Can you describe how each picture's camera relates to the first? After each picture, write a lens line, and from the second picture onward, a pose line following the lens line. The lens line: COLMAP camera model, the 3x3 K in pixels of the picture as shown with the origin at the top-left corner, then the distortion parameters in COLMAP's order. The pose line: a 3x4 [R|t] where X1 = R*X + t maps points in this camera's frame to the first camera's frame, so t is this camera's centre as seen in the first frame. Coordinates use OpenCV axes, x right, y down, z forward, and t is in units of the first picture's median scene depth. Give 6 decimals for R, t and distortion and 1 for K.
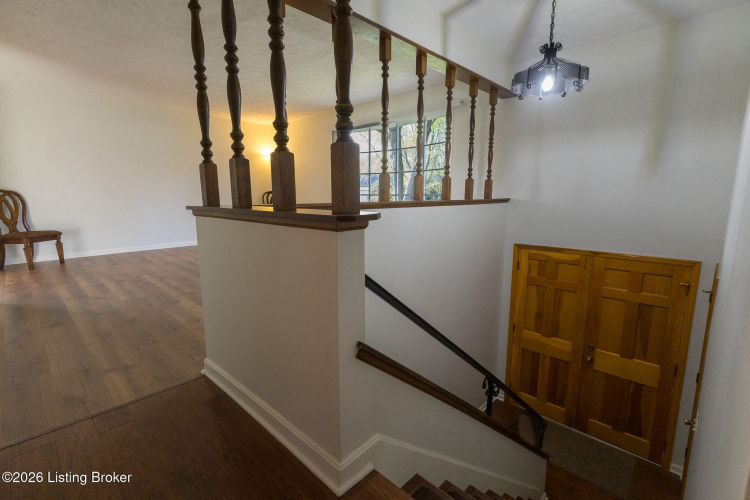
lens RADIAL K [[347.3, 0, 371.1], [0, 347.3, 250.6], [0, 0, 1]] dist [0.003332, 0.000804]
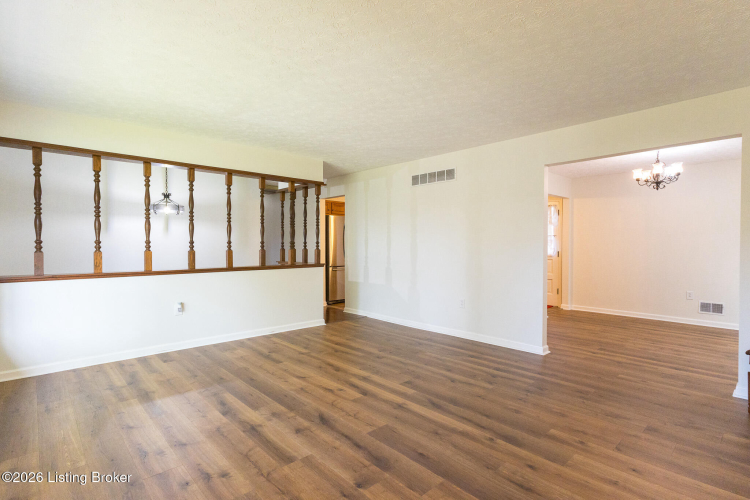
lens RADIAL K [[374.9, 0, 375.0], [0, 374.9, 250.0], [0, 0, 1]] dist [0.005431, 0.000598]
pose [[-0.999012, 0.000585, 0.044431, -0.514963], [0.008505, 0.983942, 0.178287, -0.377048], [-0.043613, 0.178488, -0.982975, 1.926656]]
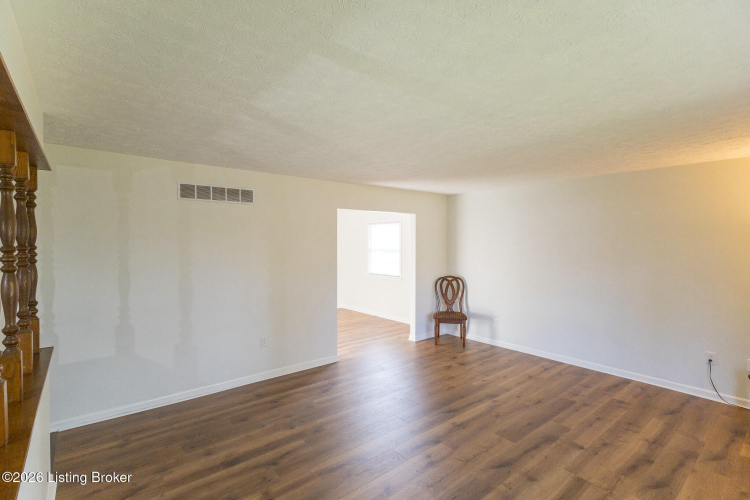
lens RADIAL K [[355.3, 0, 373.4], [0, 355.3, 249.9], [0, 0, 1]] dist [0.006205, 0.000322]
pose [[-0.110525, 0.025176, -0.993554, 0.310152], [-0.161759, 0.985894, 0.042976, -0.349497], [0.980621, 0.165466, -0.104894, 1.071037]]
